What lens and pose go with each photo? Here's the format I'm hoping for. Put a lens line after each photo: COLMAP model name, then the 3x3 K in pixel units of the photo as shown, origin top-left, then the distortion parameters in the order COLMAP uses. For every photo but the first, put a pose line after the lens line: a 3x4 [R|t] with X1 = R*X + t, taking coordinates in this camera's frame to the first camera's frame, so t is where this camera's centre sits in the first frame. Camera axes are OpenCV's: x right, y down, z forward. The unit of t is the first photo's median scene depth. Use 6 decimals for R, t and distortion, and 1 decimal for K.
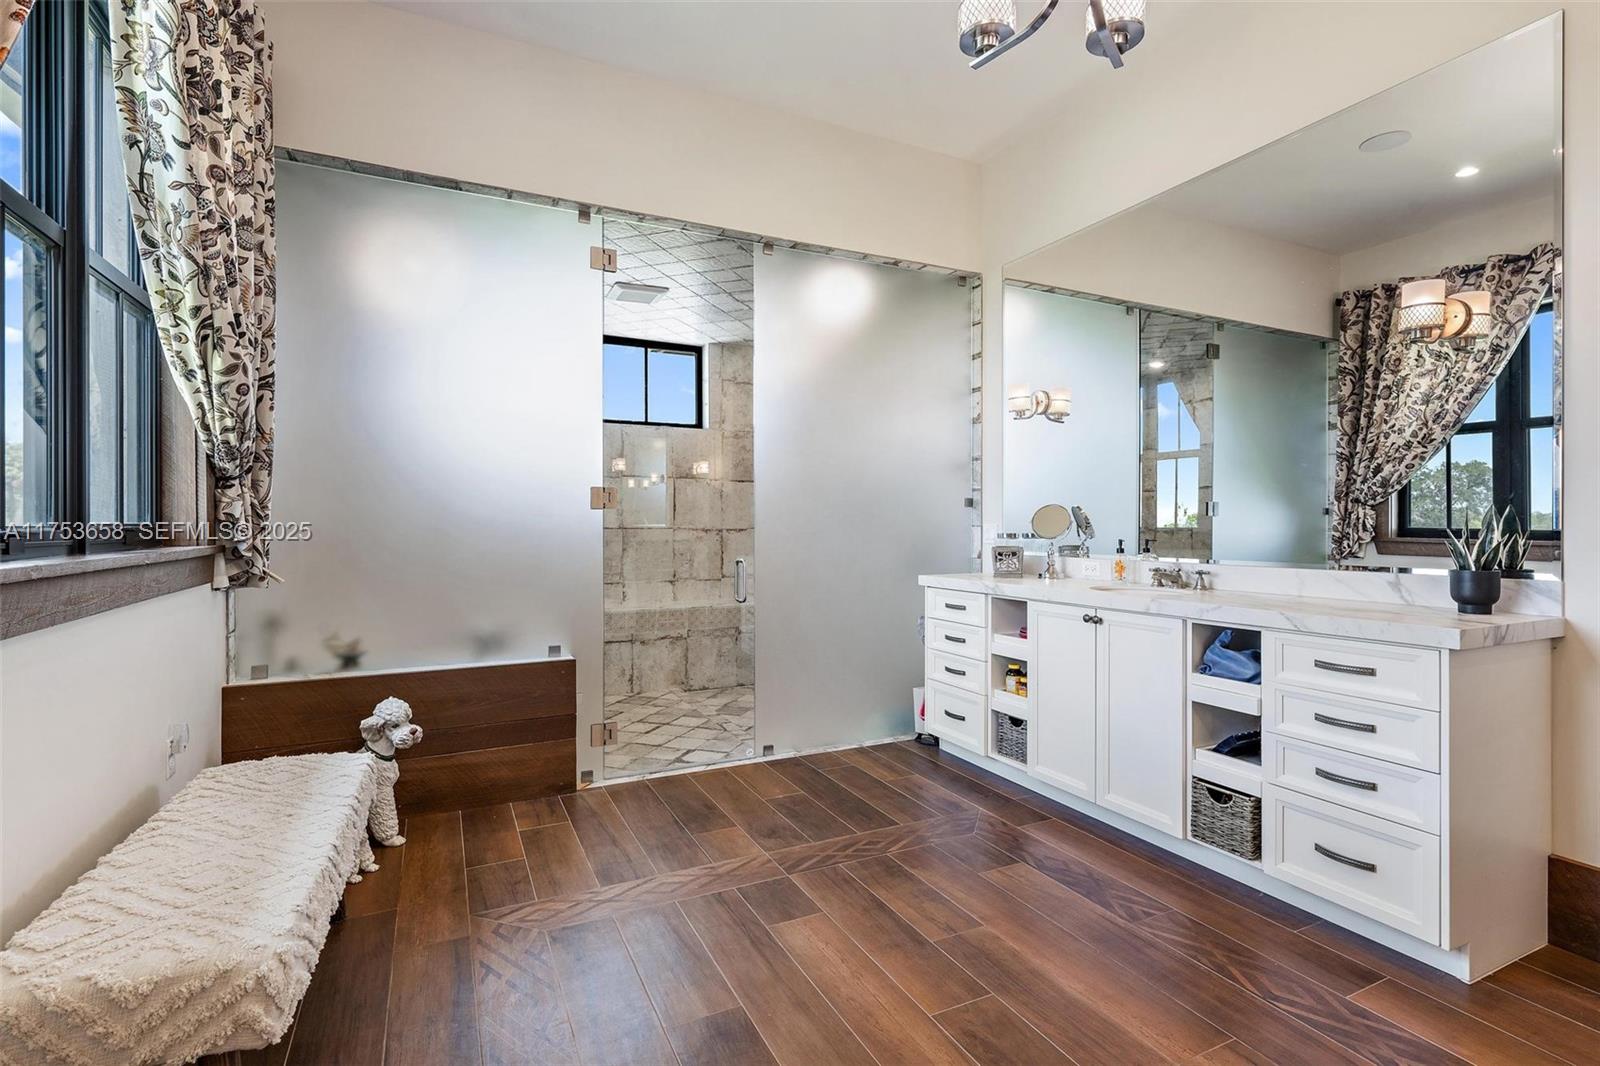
lens RADIAL K [[765.4, 0, 801.0], [0, 765.4, 522.1], [0, 0, 1]] dist [-0.002162, -0.000108]
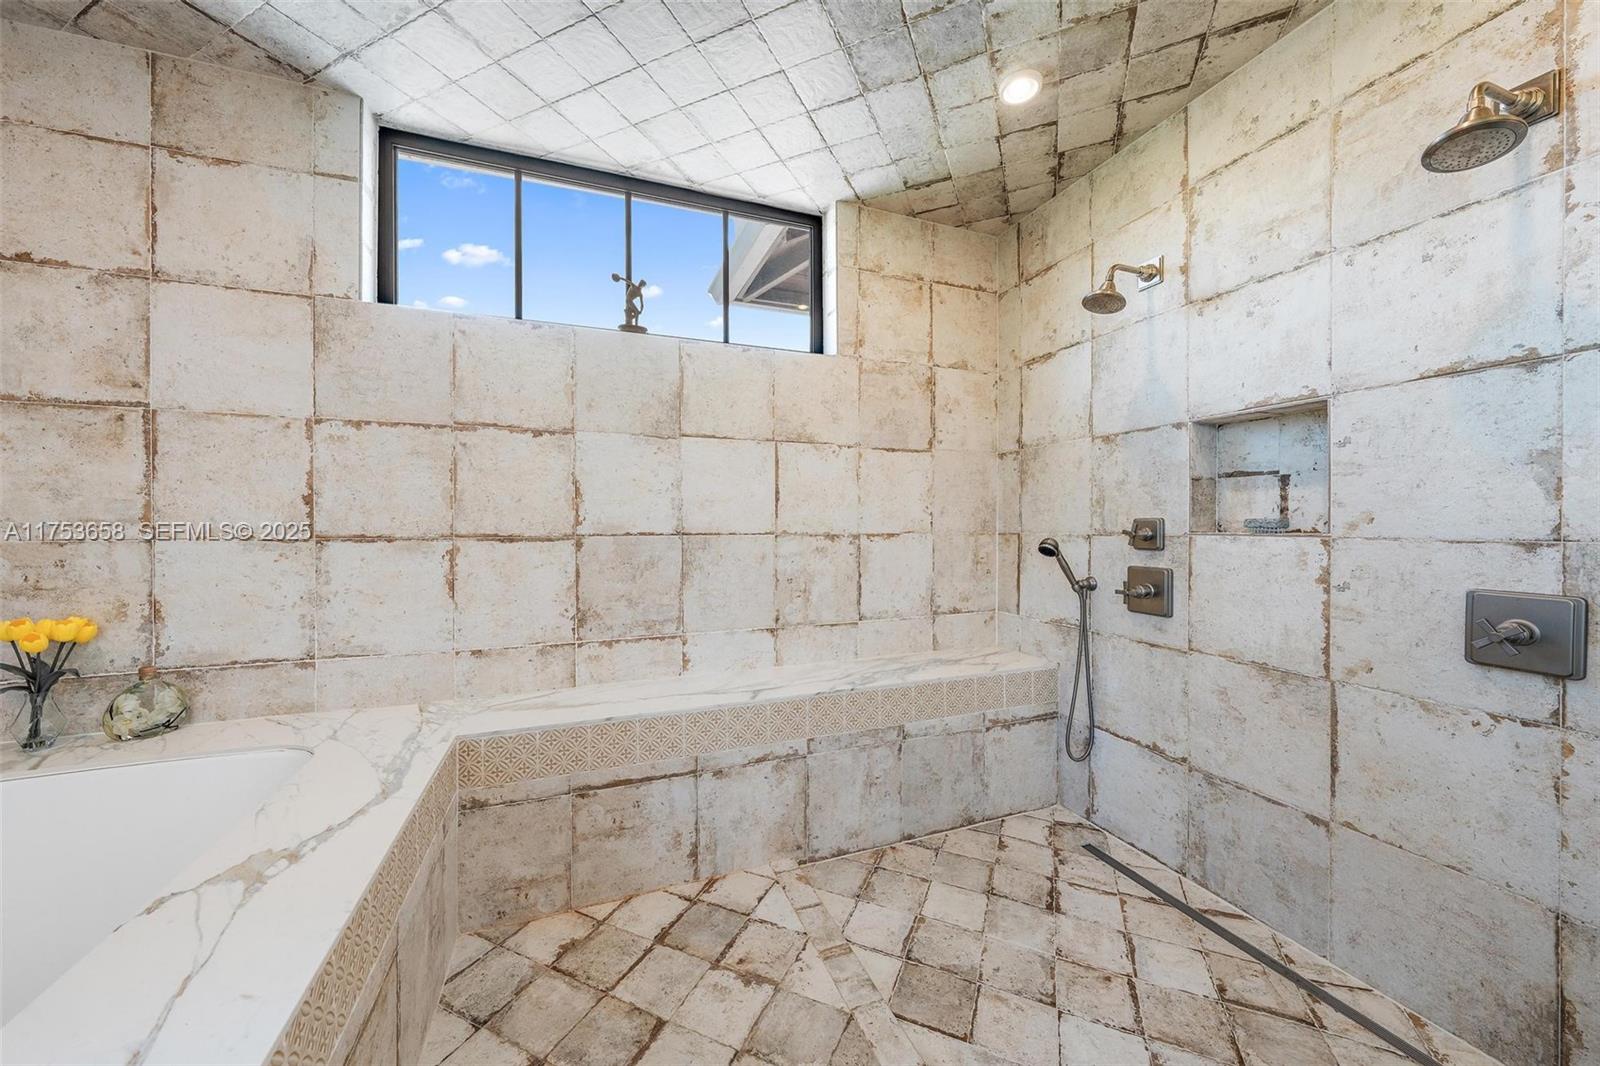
lens RADIAL K [[589.1, 0, 800.6], [0, 589.1, 524.3], [0, 0, 1]] dist [-0.000268, -0.000001]
pose [[0.996264, -0.002583, -0.086325, -0.094087], [0.002975, 0.999986, 0.004406, -0.000050], [0.086312, -0.004646, 0.996257, 0.488244]]
